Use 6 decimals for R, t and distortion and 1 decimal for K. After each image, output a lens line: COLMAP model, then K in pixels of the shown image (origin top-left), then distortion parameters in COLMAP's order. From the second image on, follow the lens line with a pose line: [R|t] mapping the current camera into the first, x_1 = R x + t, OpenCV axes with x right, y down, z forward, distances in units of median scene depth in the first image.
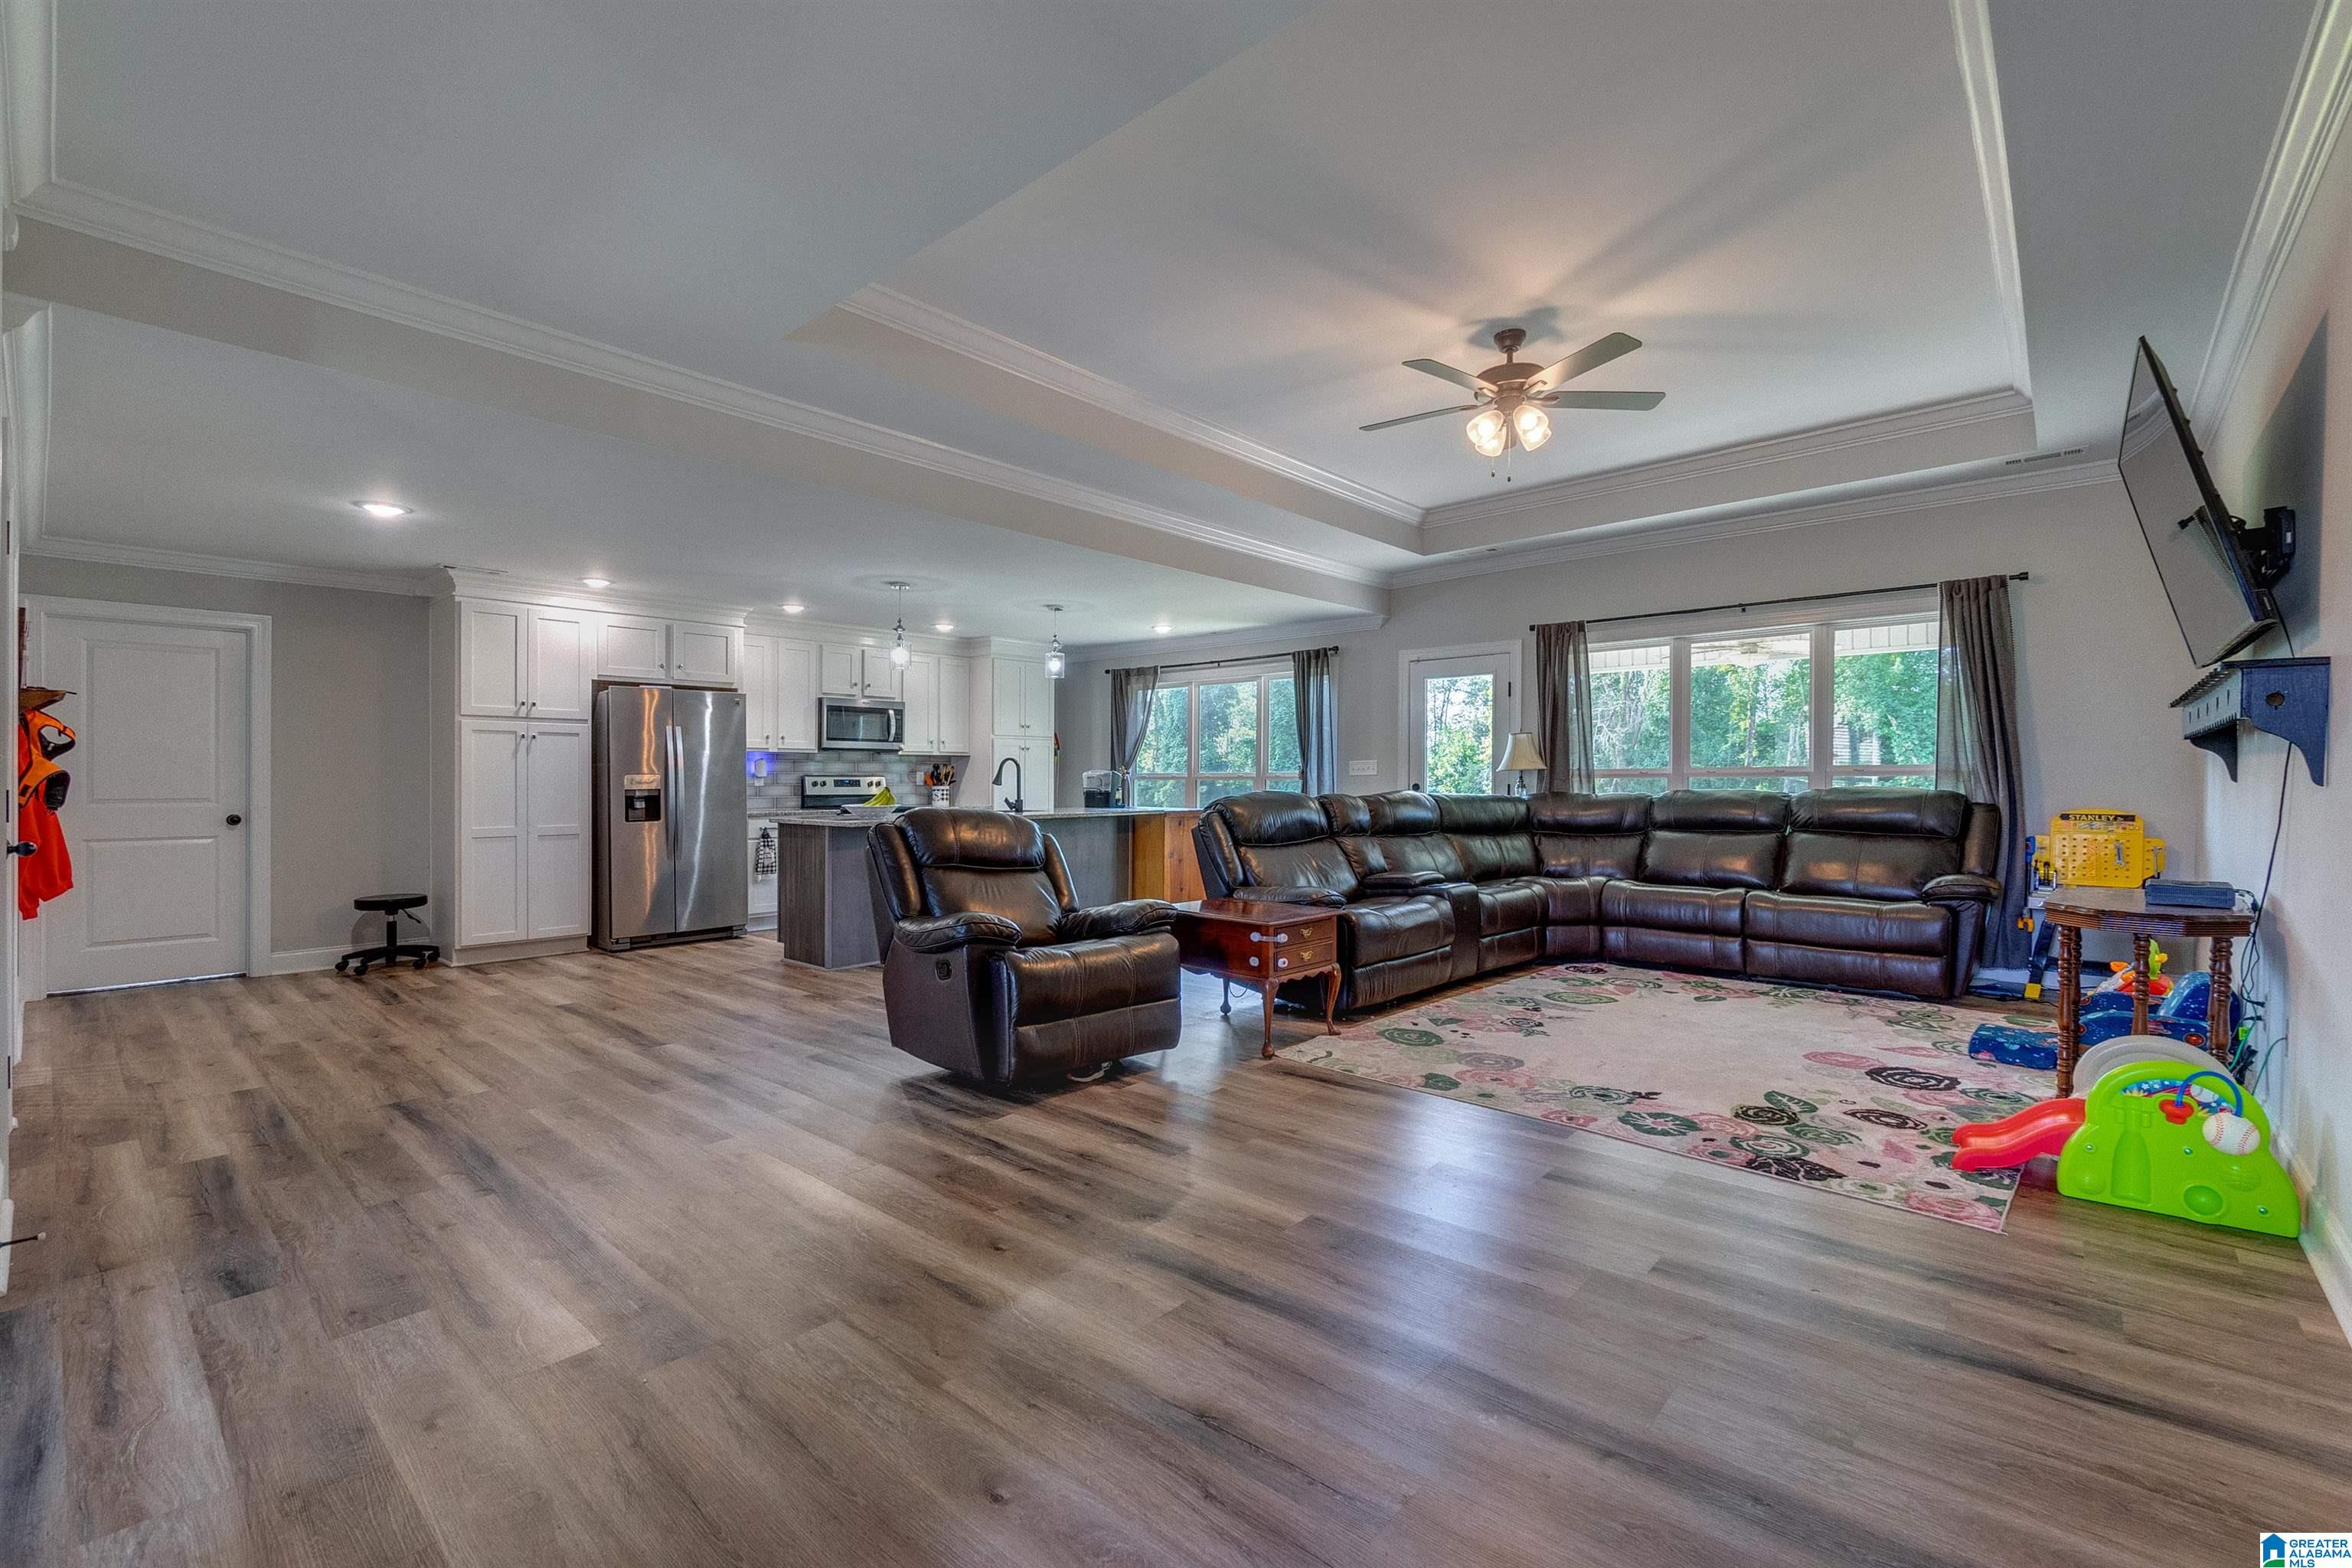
lens RADIAL K [[1007.2, 0, 1186.4], [0, 1007.2, 791.1], [0, 0, 1]] dist [-0.003111, 0.000261]
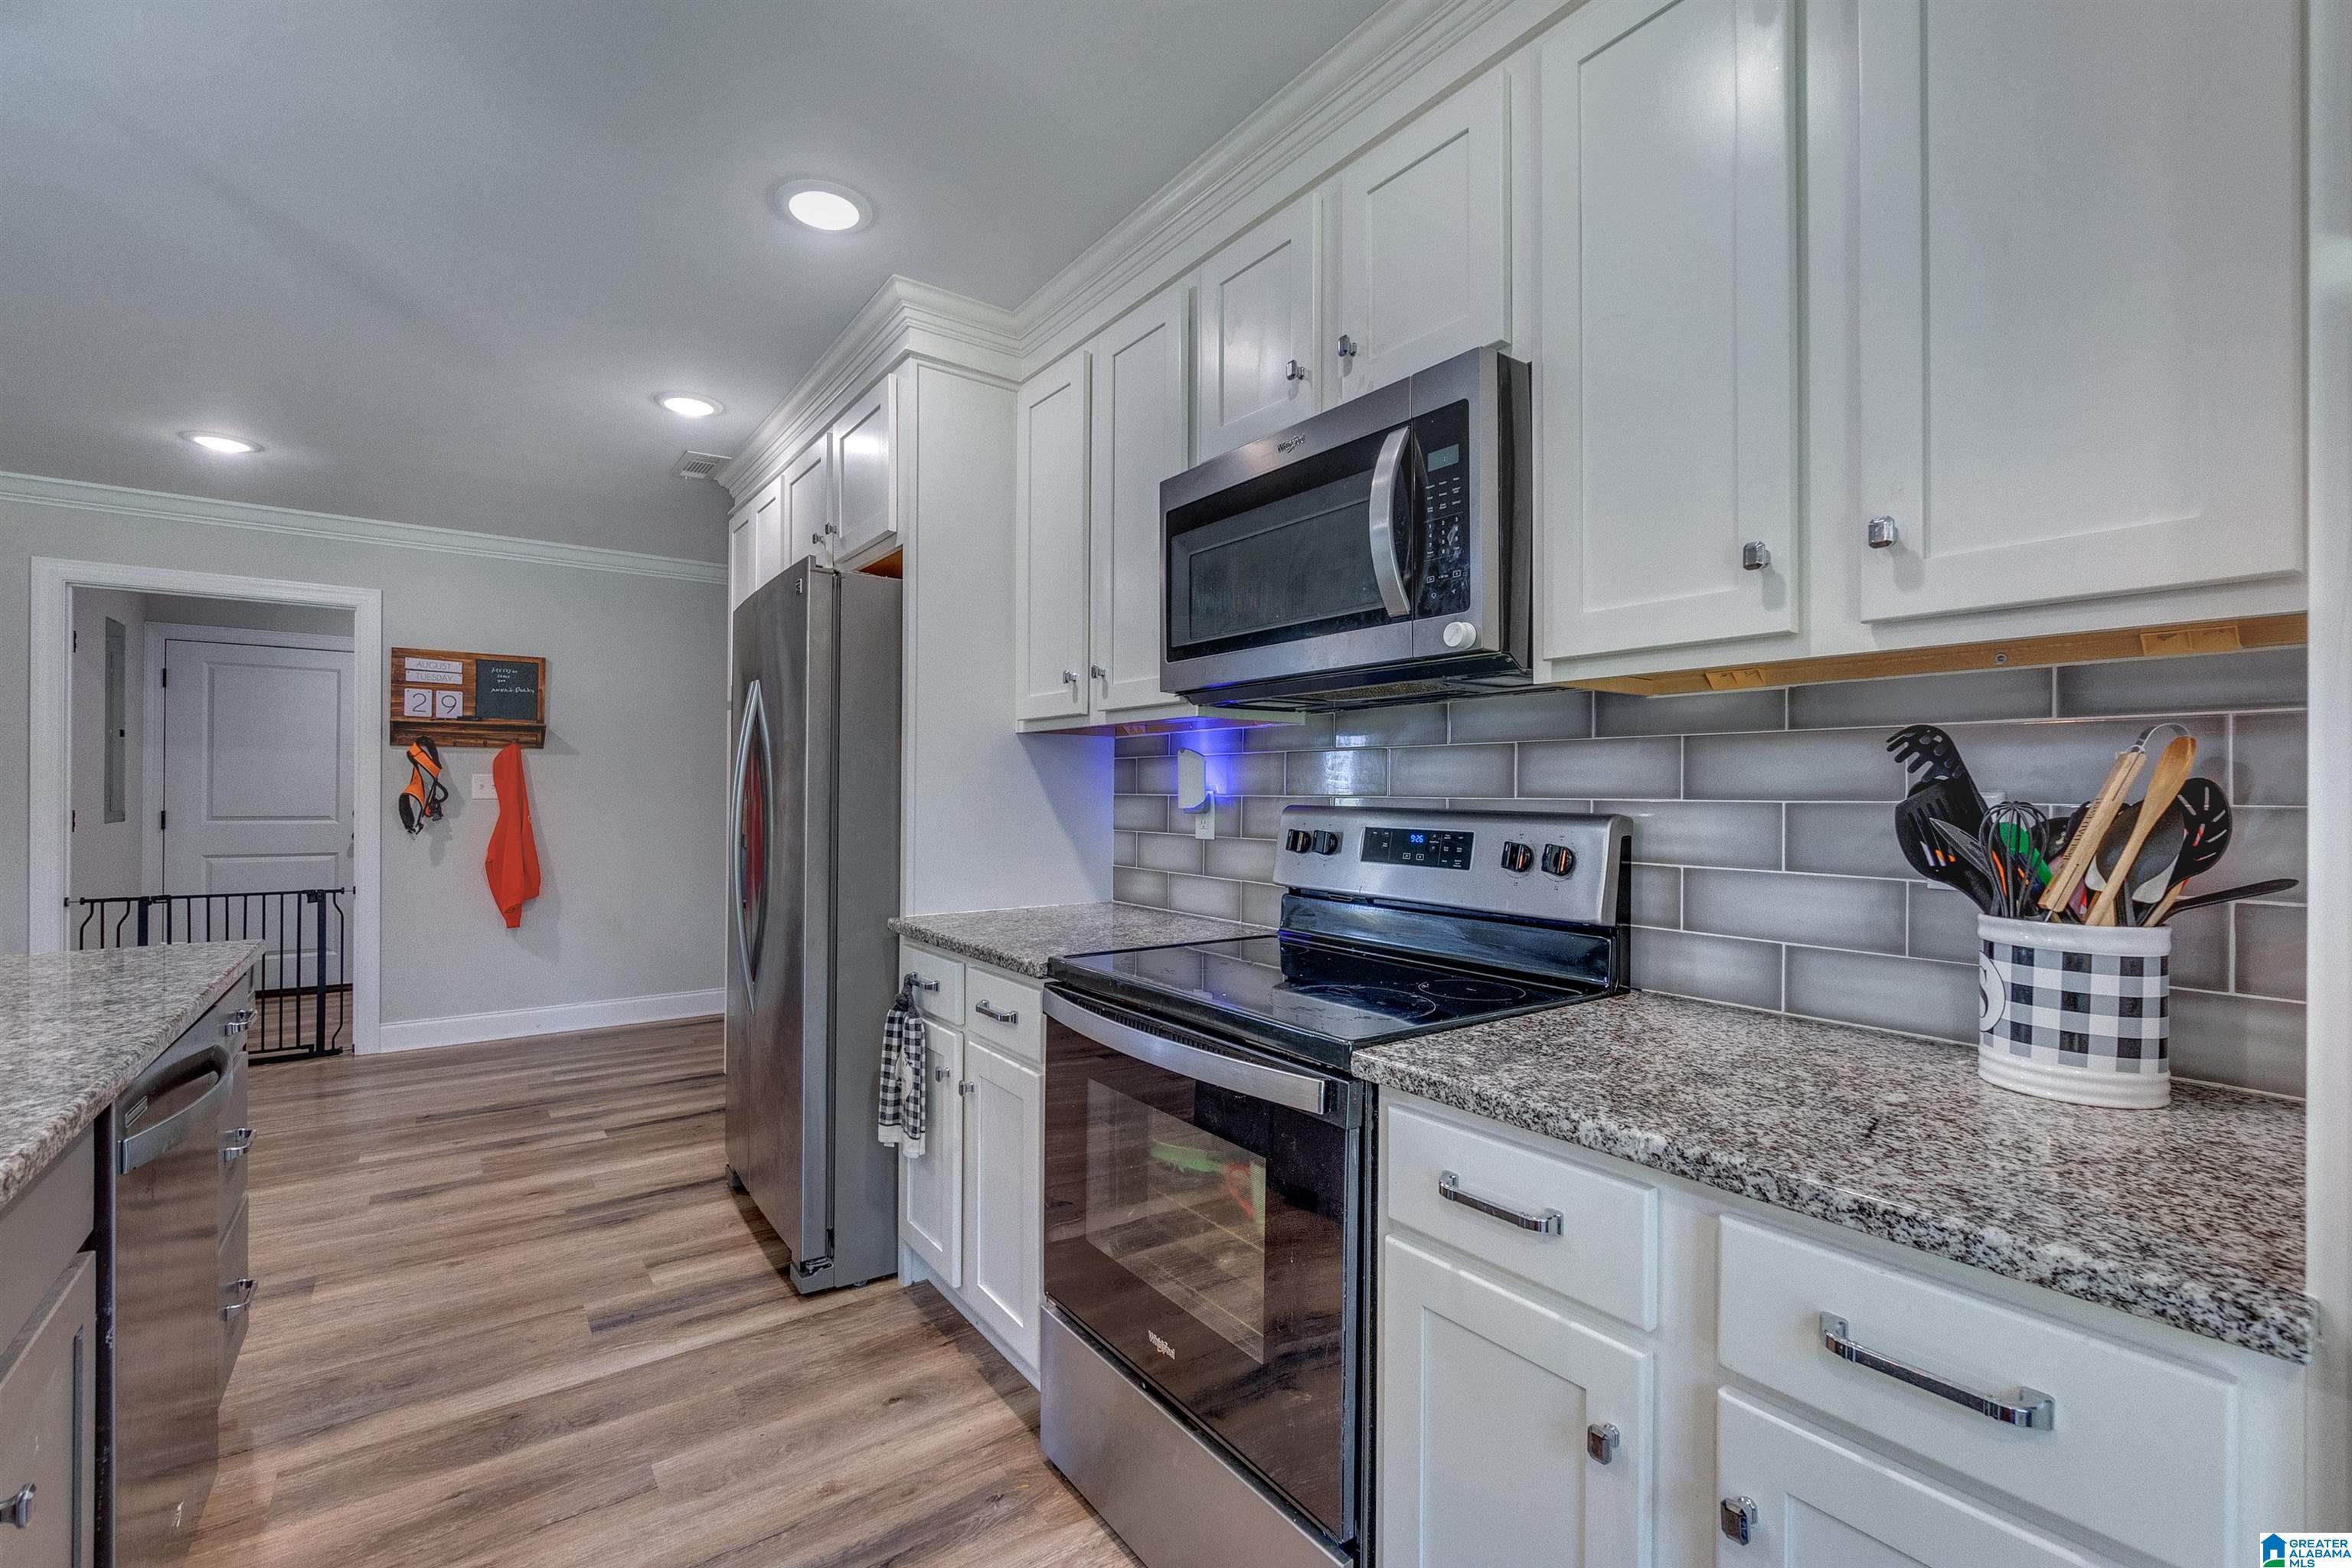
lens RADIAL K [[1007.2, 0, 1178.5], [0, 1007.2, 791.1], [0, 0, 1]] dist [-0.003111, 0.000261]
pose [[-0.216001, 0.002532, -0.976390, -0.271342], [-0.015388, 0.999864, 0.005997, -0.046052], [0.976272, 0.016320, -0.215933, 2.268881]]
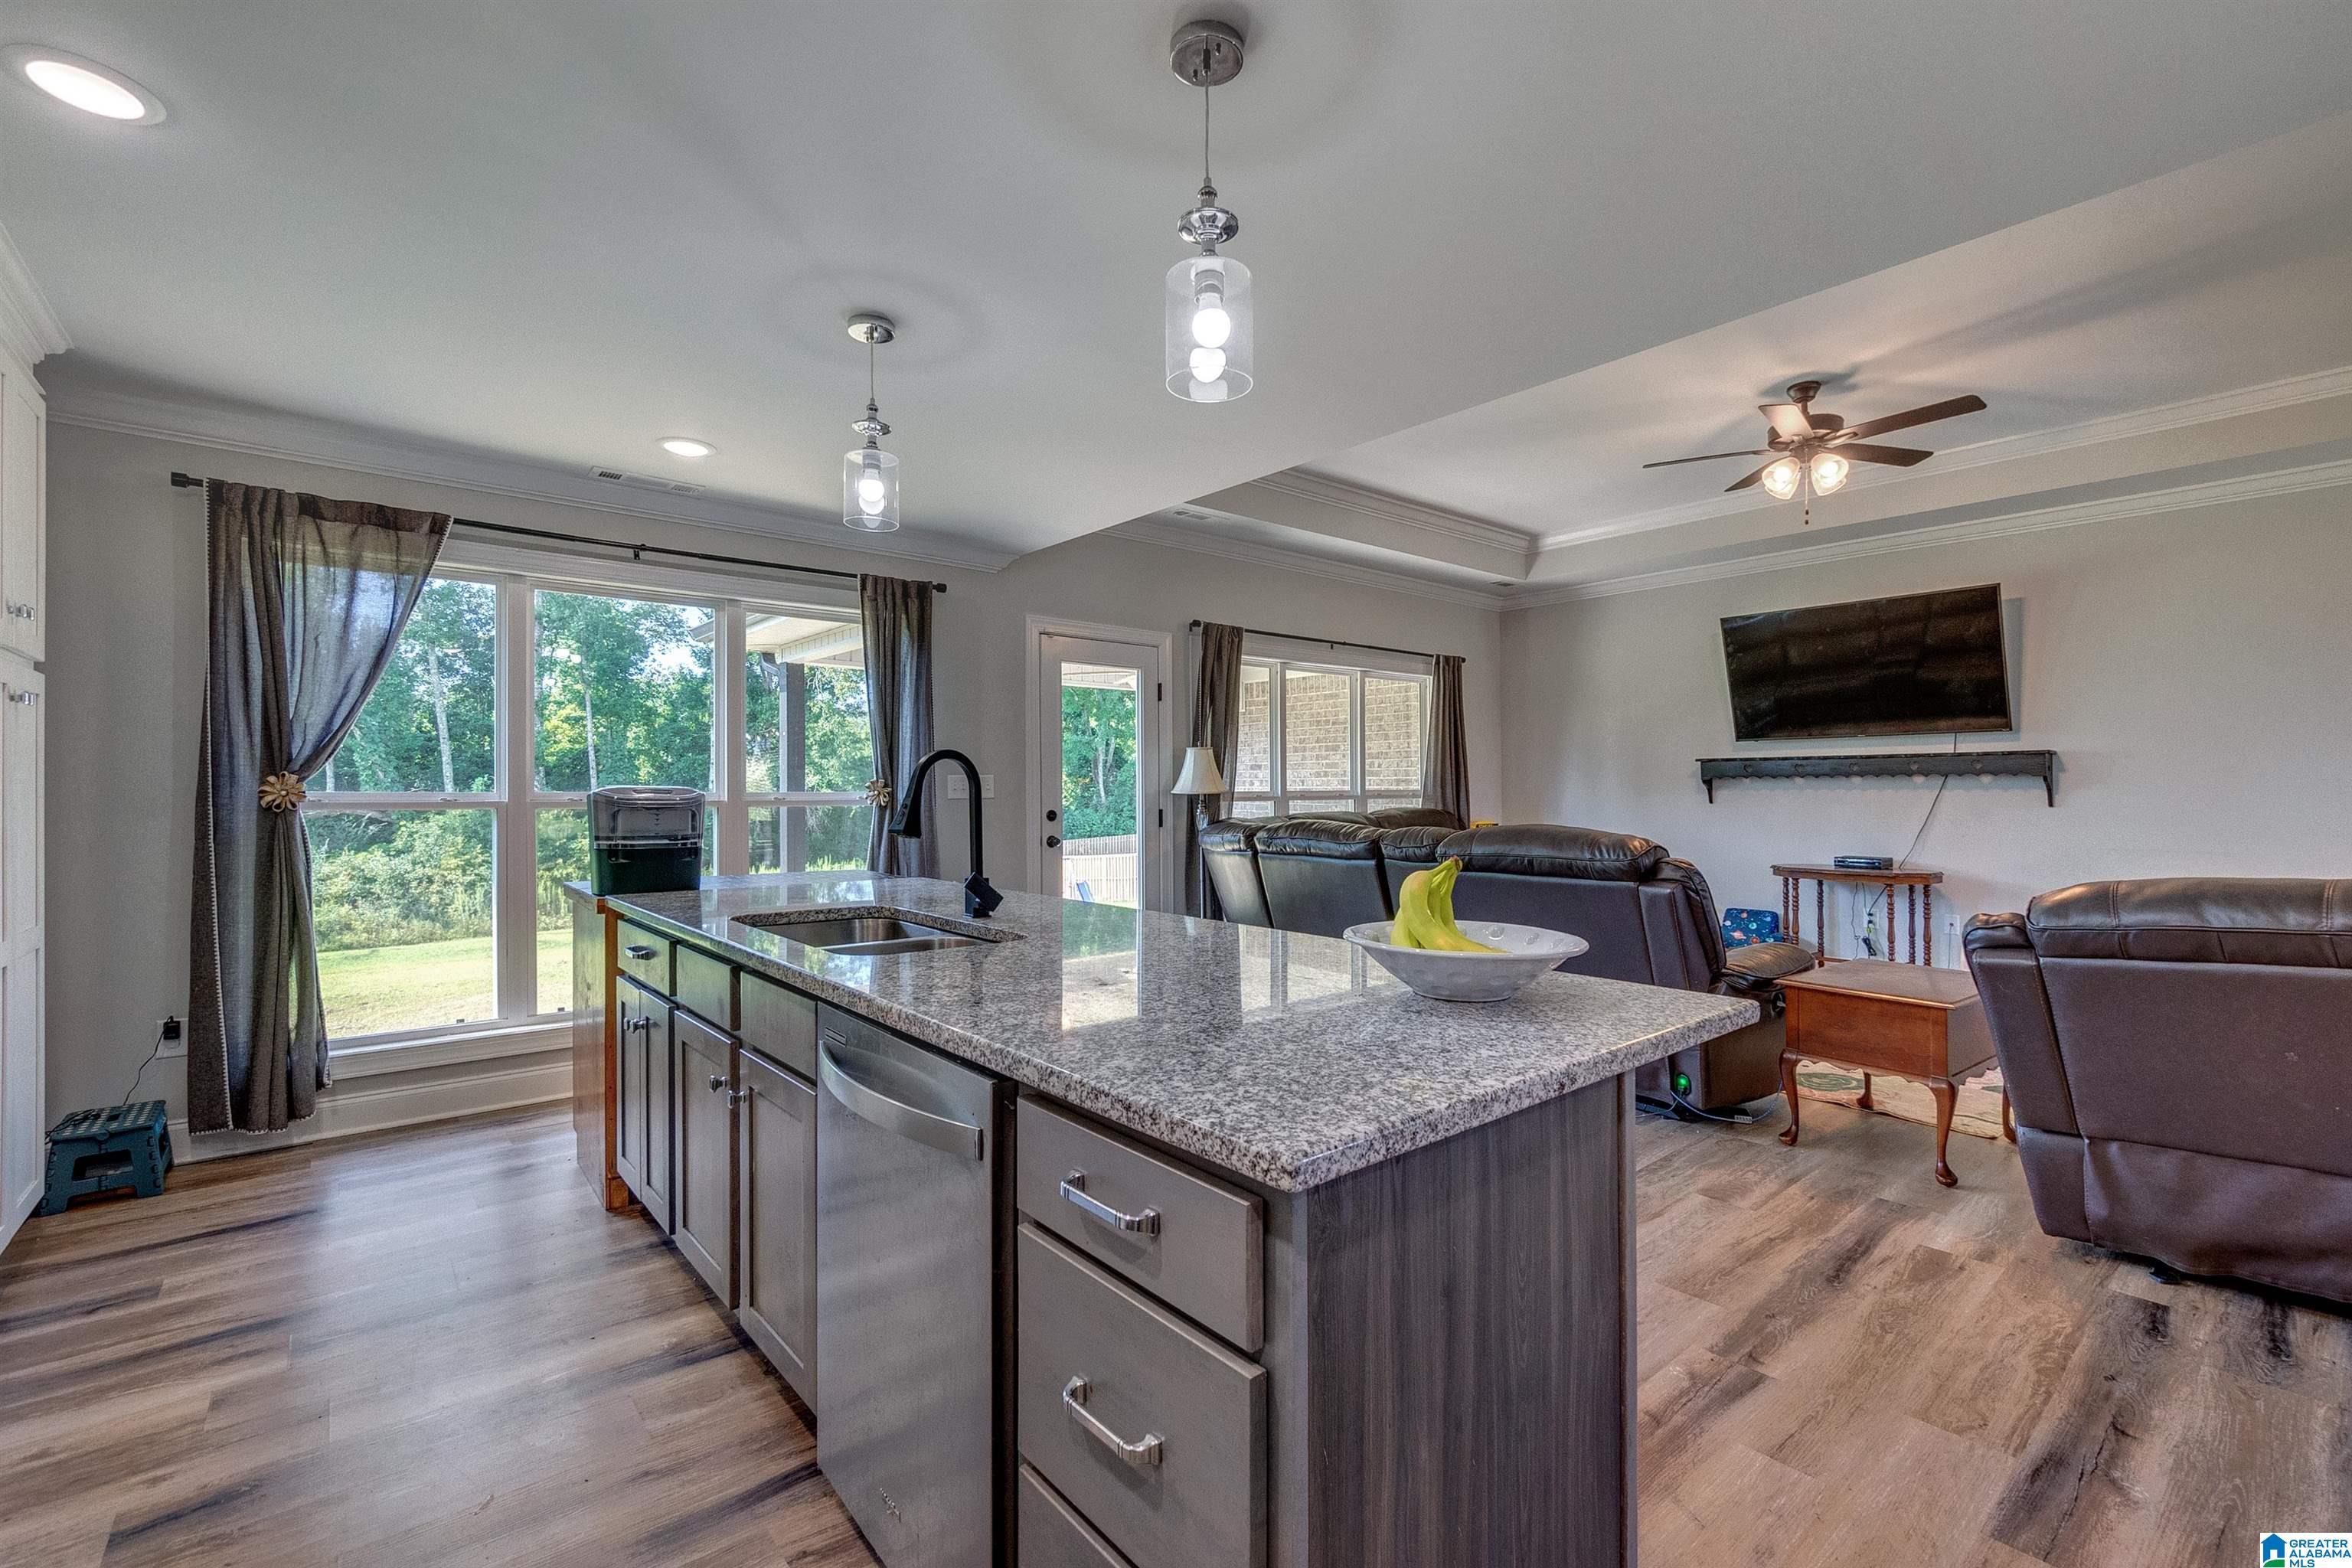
lens RADIAL K [[1007.2, 0, 1180.1], [0, 1007.2, 780.2], [0, 0, 1]] dist [-0.003111, 0.000261]
pose [[0.149683, 0.013358, 0.988644, -0.914998], [0.012683, 0.999801, -0.015429, -0.034790], [-0.988653, 0.014848, 0.149484, 1.670405]]
